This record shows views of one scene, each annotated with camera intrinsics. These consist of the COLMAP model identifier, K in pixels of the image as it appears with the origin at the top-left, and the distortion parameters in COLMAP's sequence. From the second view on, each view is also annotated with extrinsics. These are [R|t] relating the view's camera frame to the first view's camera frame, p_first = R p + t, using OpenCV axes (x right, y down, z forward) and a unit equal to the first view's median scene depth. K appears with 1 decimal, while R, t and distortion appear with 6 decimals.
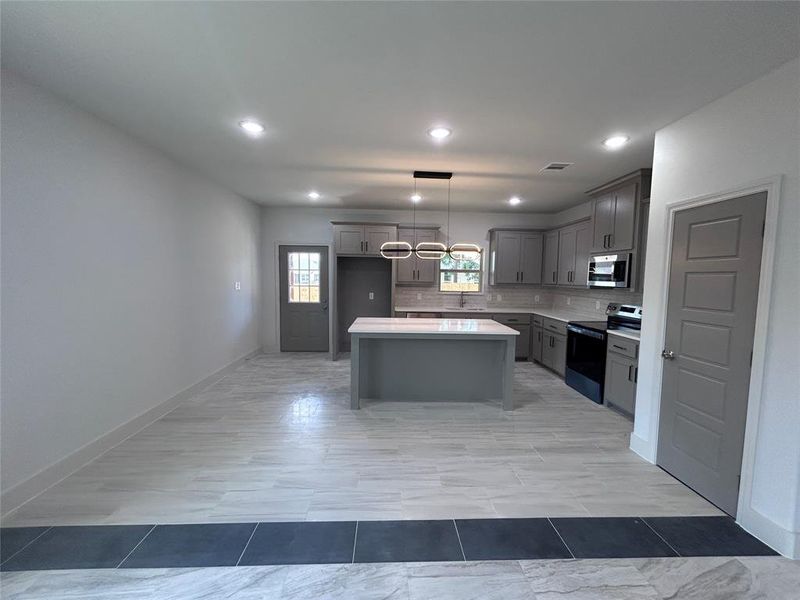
lens RADIAL K [[322.0, 0, 403.4], [0, 322.0, 300.7], [0, 0, 1]] dist [-0.000301, 0.000282]
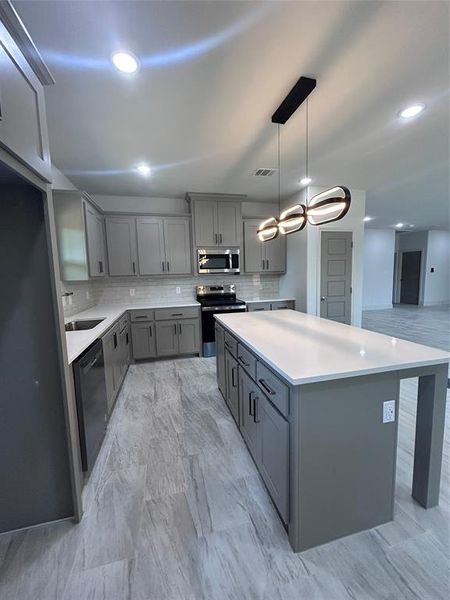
lens RADIAL K [[241.5, 0, 225.0], [0, 241.5, 299.8], [0, 0, 1]] dist [-0.000301, 0.000282]
pose [[-0.194944, -0.118531, 0.973626, -0.276716], [0.099707, 0.985133, 0.139896, -0.052072], [-0.975733, 0.124349, -0.180228, 0.859096]]
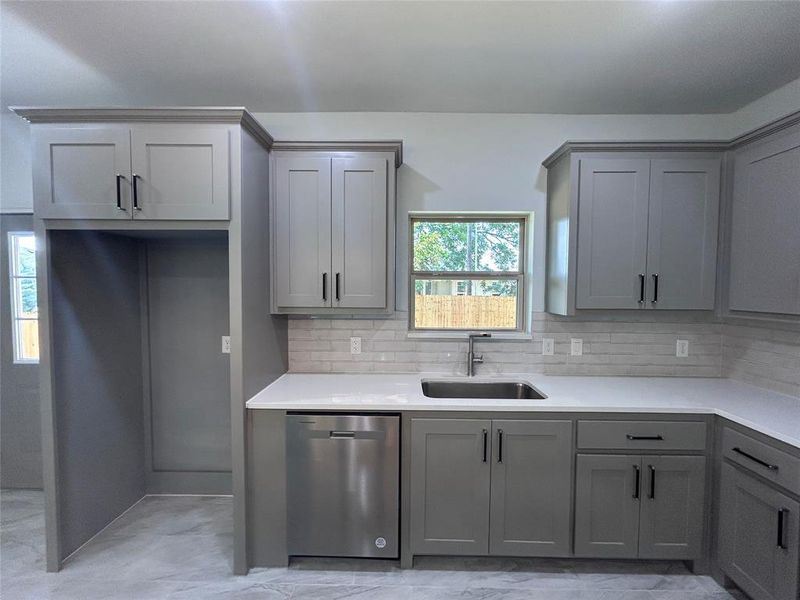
lens RADIAL K [[322.0, 0, 401.4], [0, 322.0, 298.6], [0, 0, 1]] dist [-0.000301, 0.000282]
pose [[0.998208, -0.007156, -0.059410, 0.134988], [0.004873, 0.999248, -0.038476, -0.056539], [0.059641, 0.038118, 0.997492, 0.687869]]
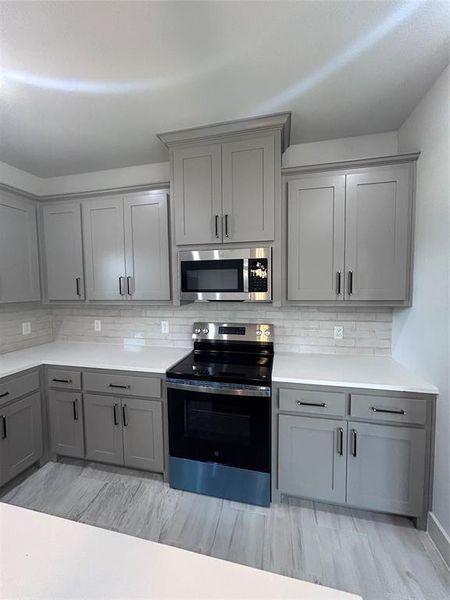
lens RADIAL K [[241.5, 0, 223.9], [0, 241.5, 298.4], [0, 0, 1]] dist [-0.000301, 0.000282]
pose [[0.274665, -0.074411, 0.958656, 0.138996], [0.092120, 0.994451, 0.050796, -0.051886], [-0.957117, 0.074359, 0.279996, 0.635431]]
